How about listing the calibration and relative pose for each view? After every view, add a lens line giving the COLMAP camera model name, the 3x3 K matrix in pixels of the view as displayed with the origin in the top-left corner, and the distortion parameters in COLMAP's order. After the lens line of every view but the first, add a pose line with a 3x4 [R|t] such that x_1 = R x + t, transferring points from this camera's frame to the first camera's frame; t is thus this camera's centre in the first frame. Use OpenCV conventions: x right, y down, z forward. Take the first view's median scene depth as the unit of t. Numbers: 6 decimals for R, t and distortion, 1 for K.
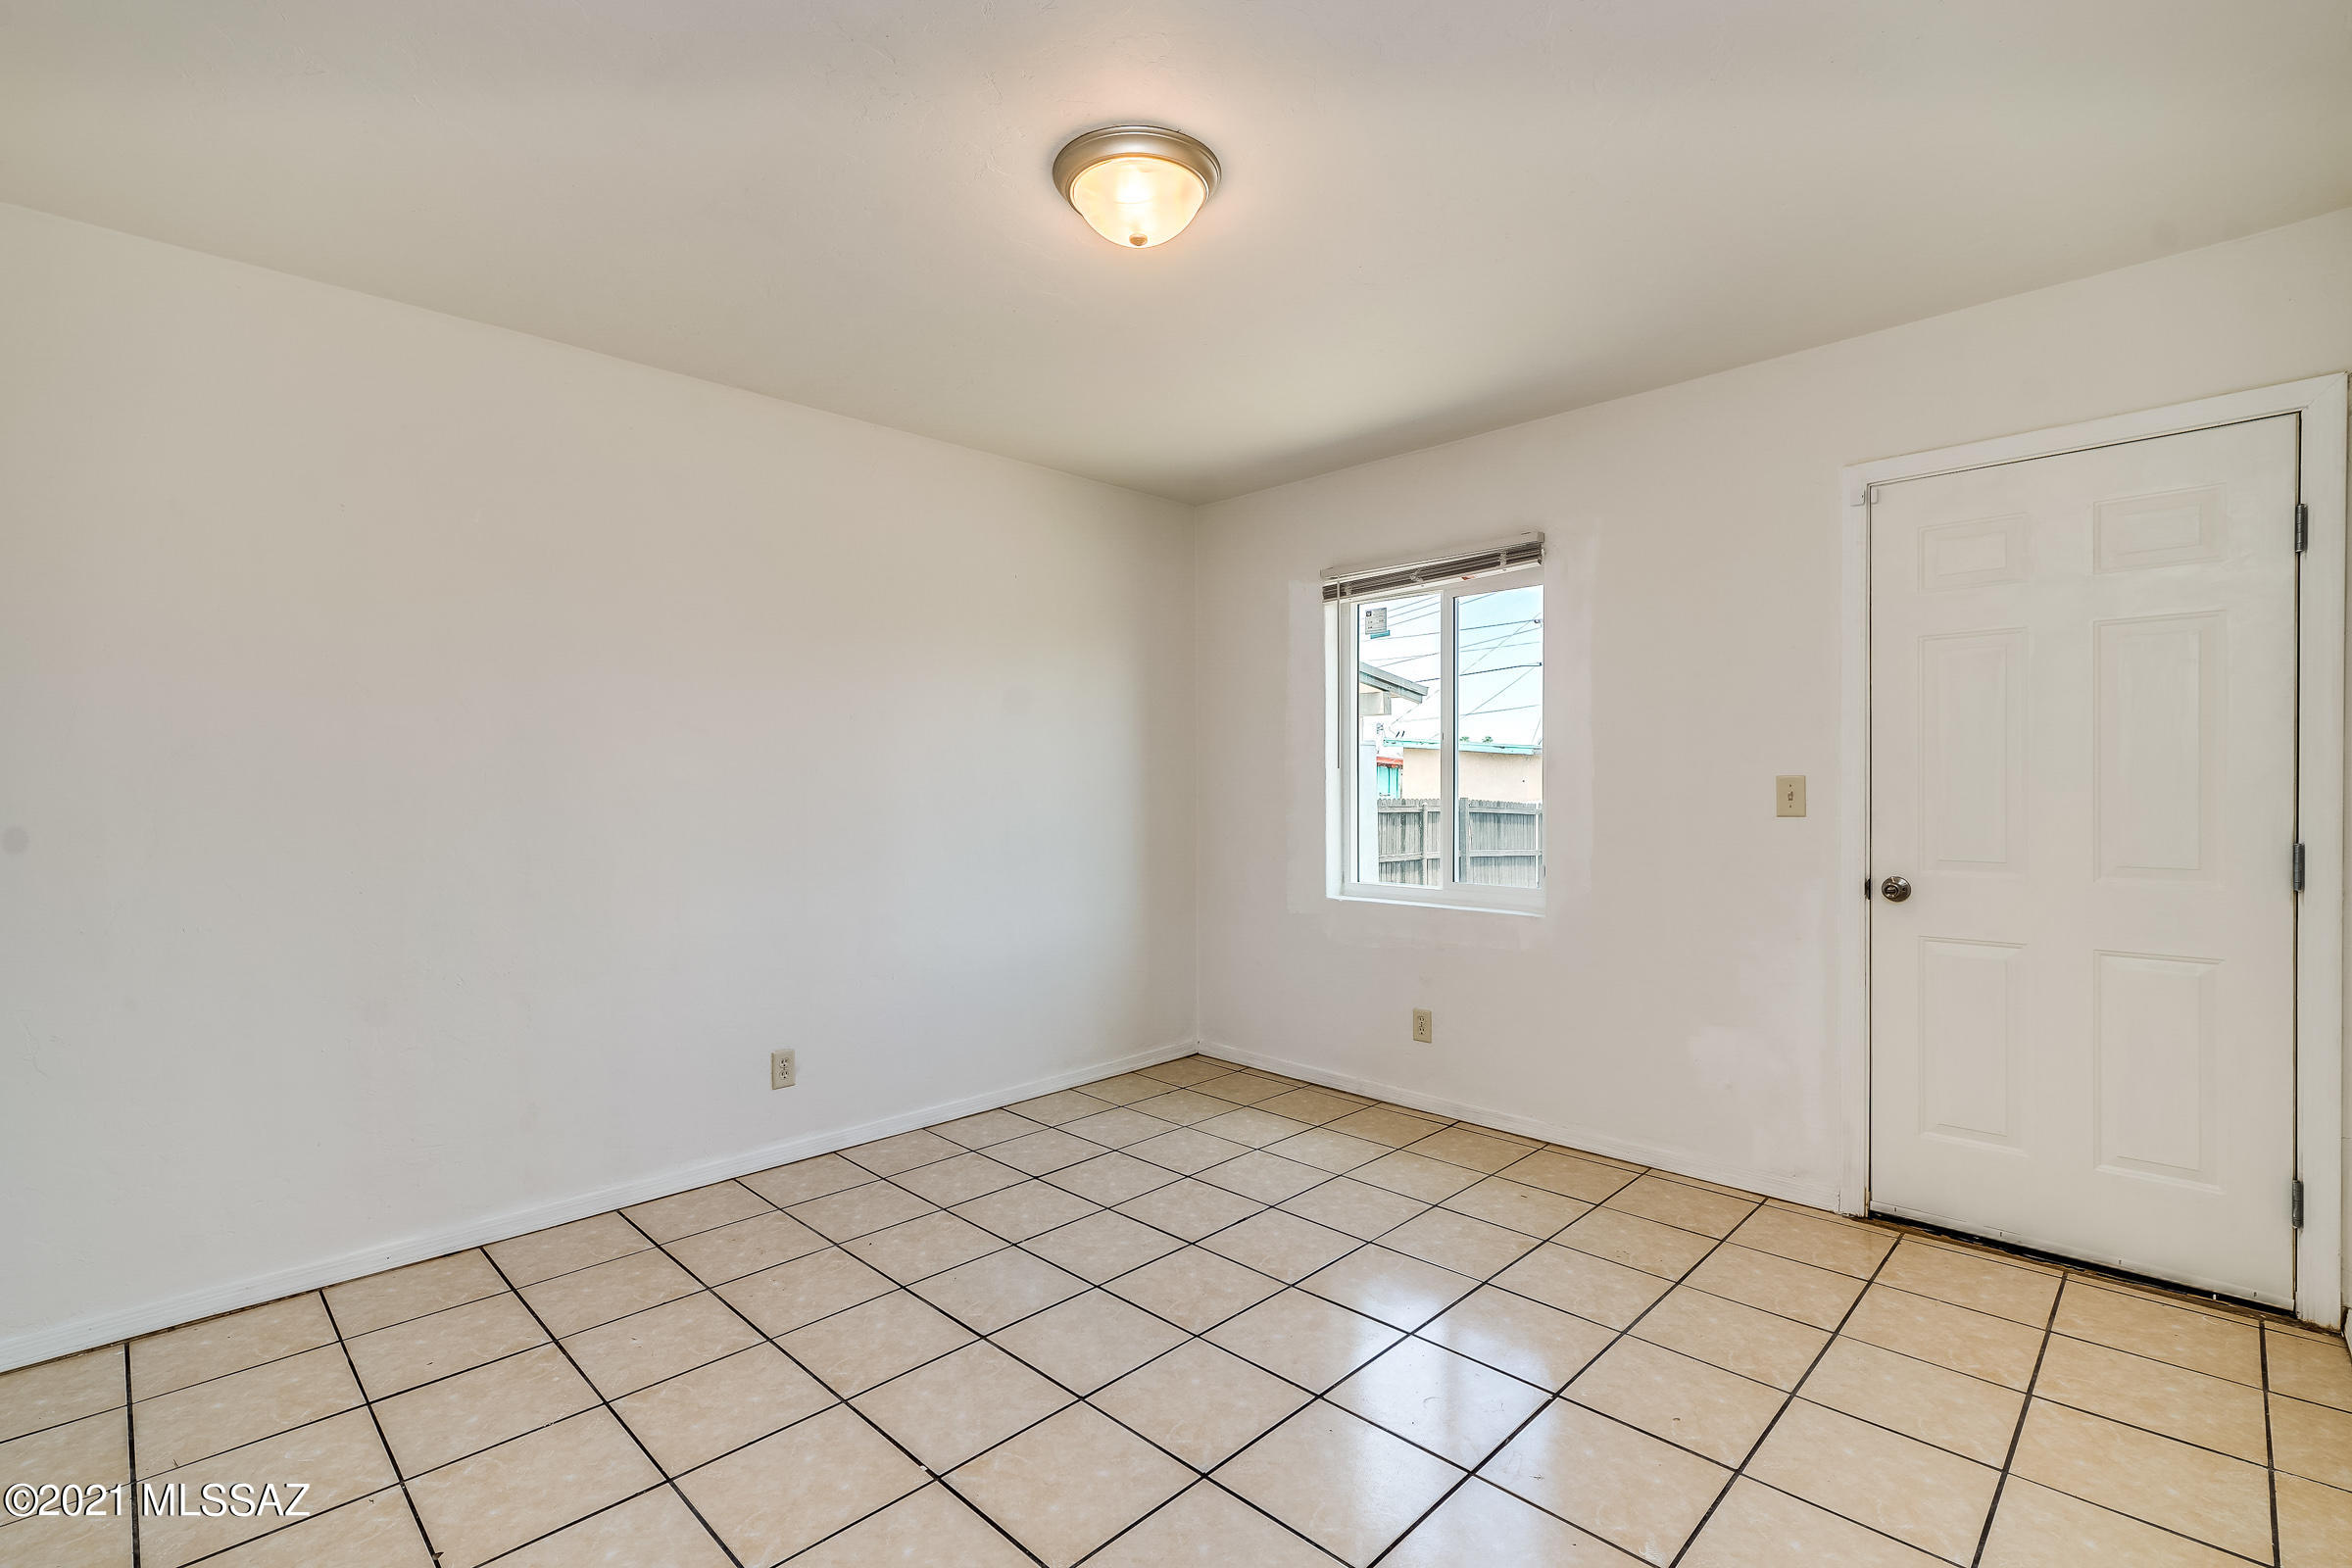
lens RADIAL K [[1082.8, 0, 1170.5], [0, 1082.8, 792.7], [0, 0, 1]] dist [0.001690, -0.000036]
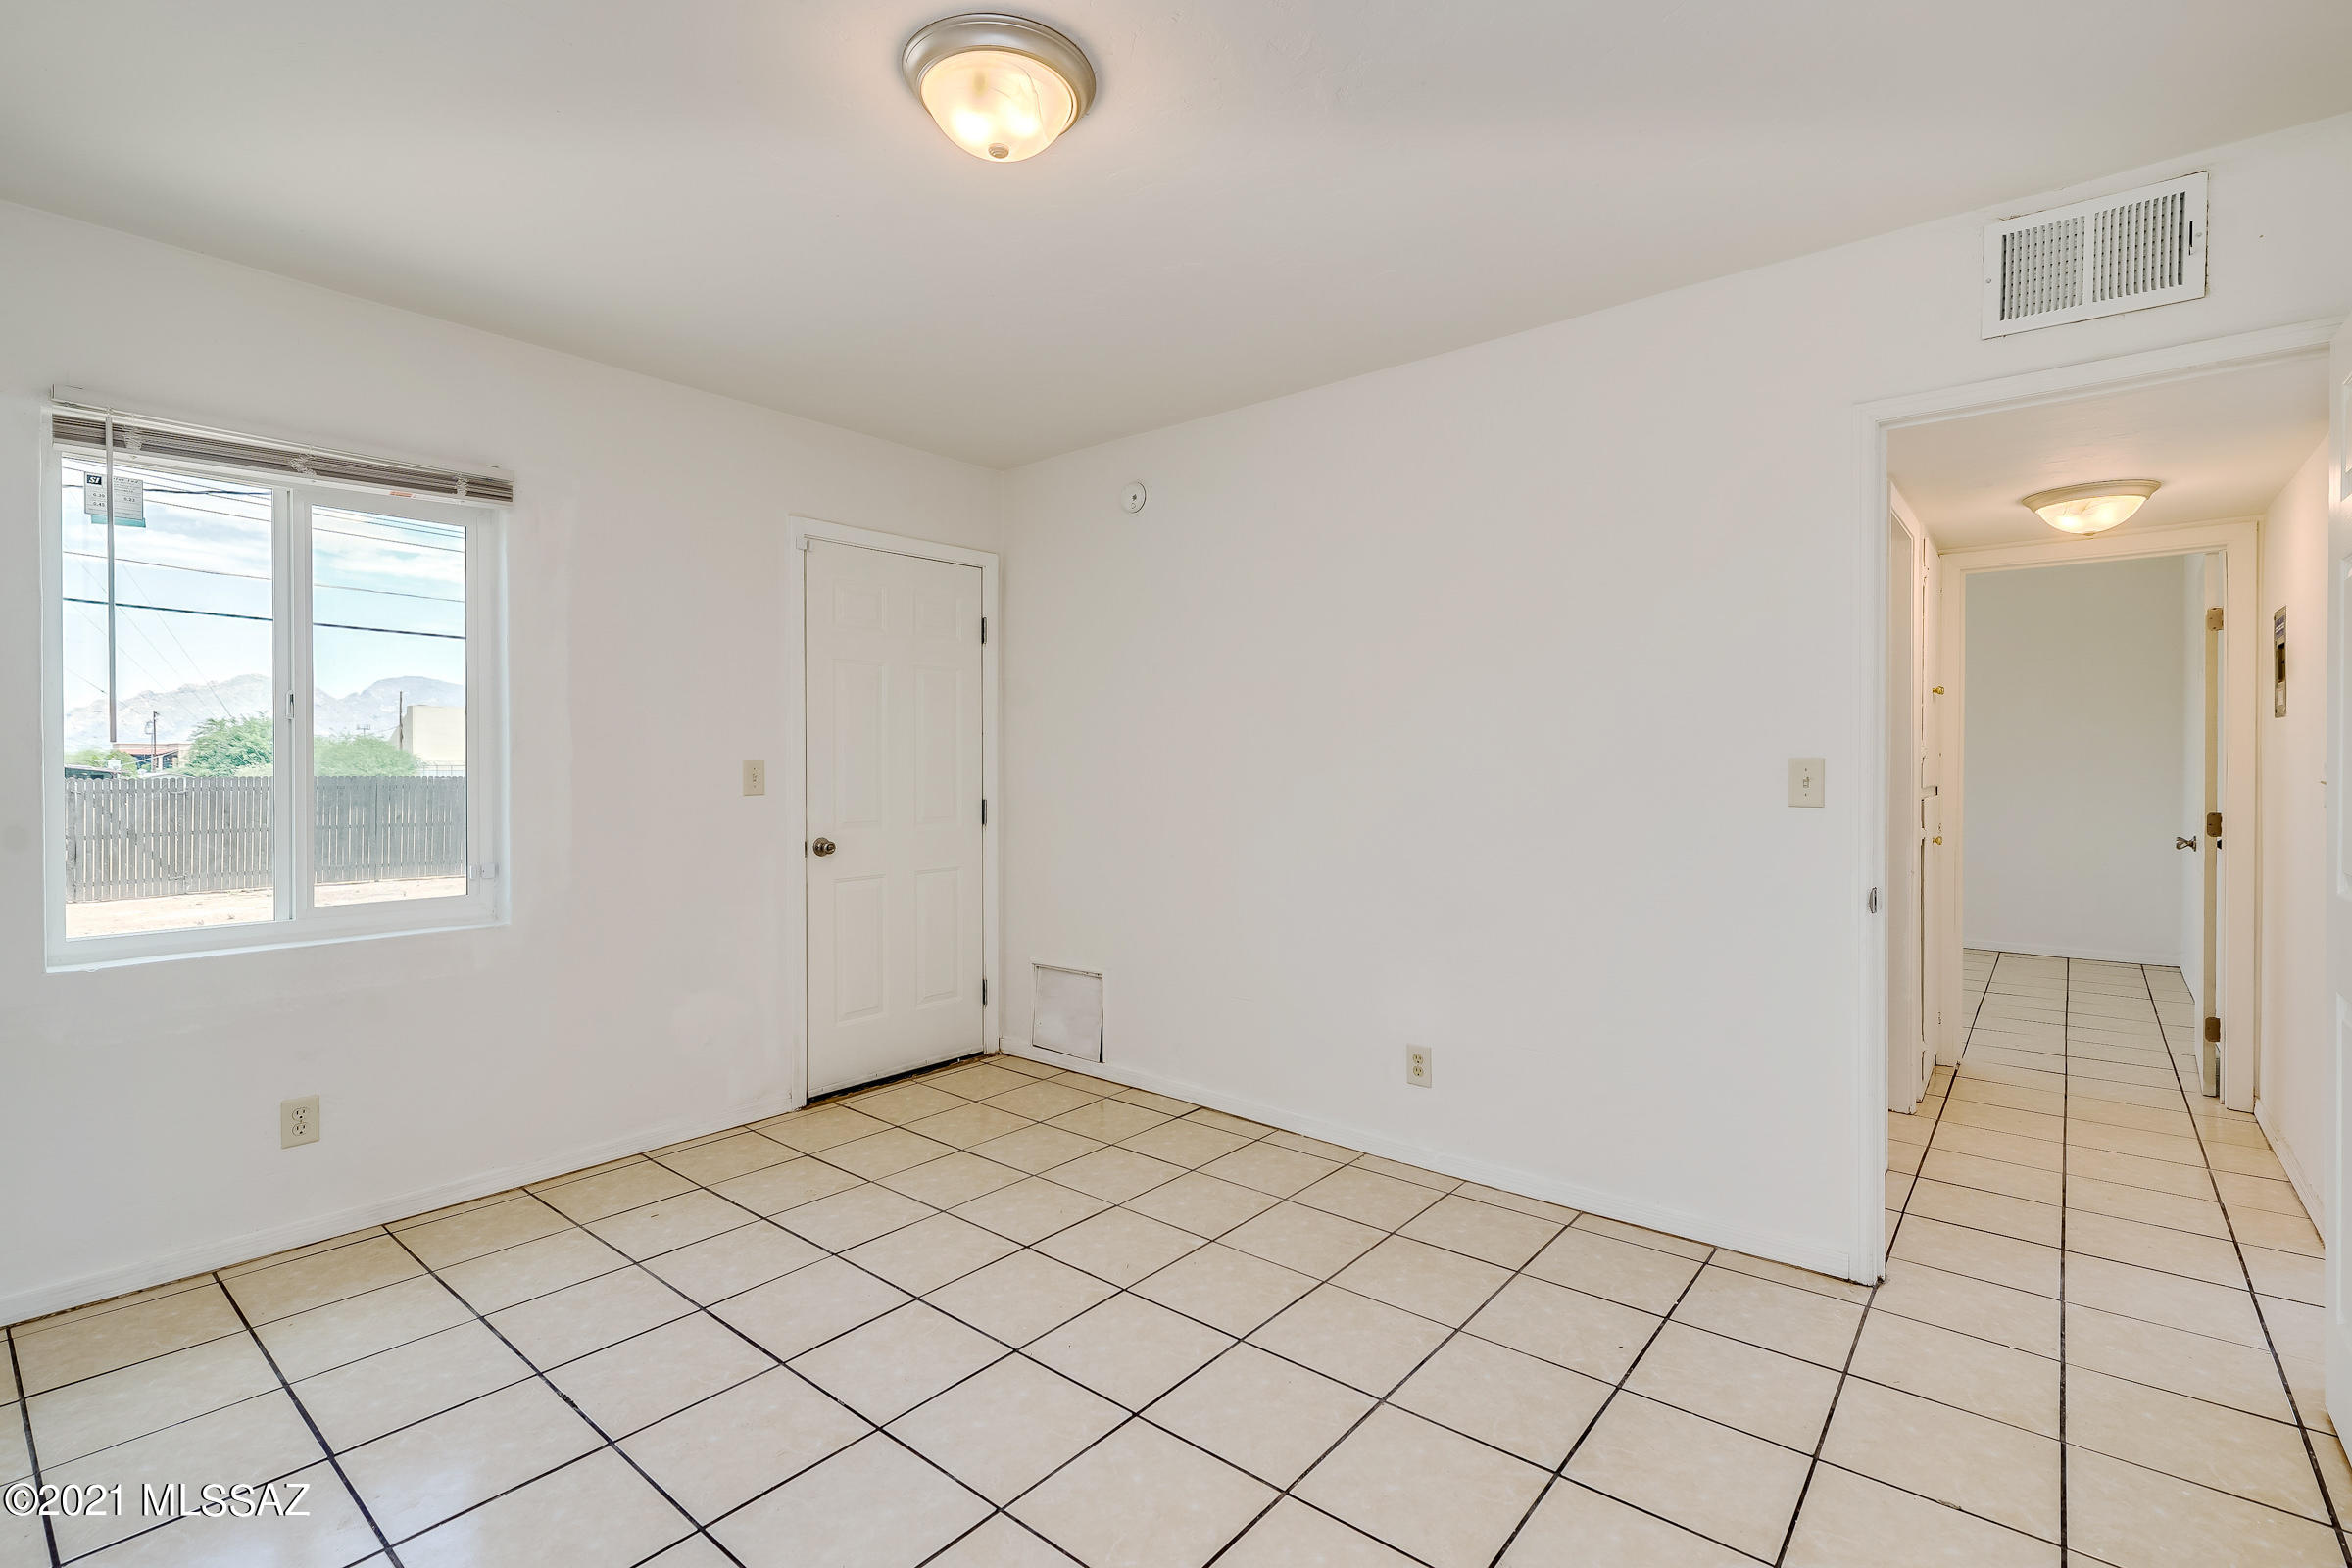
lens RADIAL K [[1051.9, 0, 1171.1], [0, 1051.9, 779.2], [0, 0, 1]] dist [0.000499, -0.000411]
pose [[-0.089828, -0.008963, 0.995917, -0.619330], [0.012172, 0.999875, 0.010096, -0.001780], [-0.995883, 0.013029, -0.089707, 0.659668]]
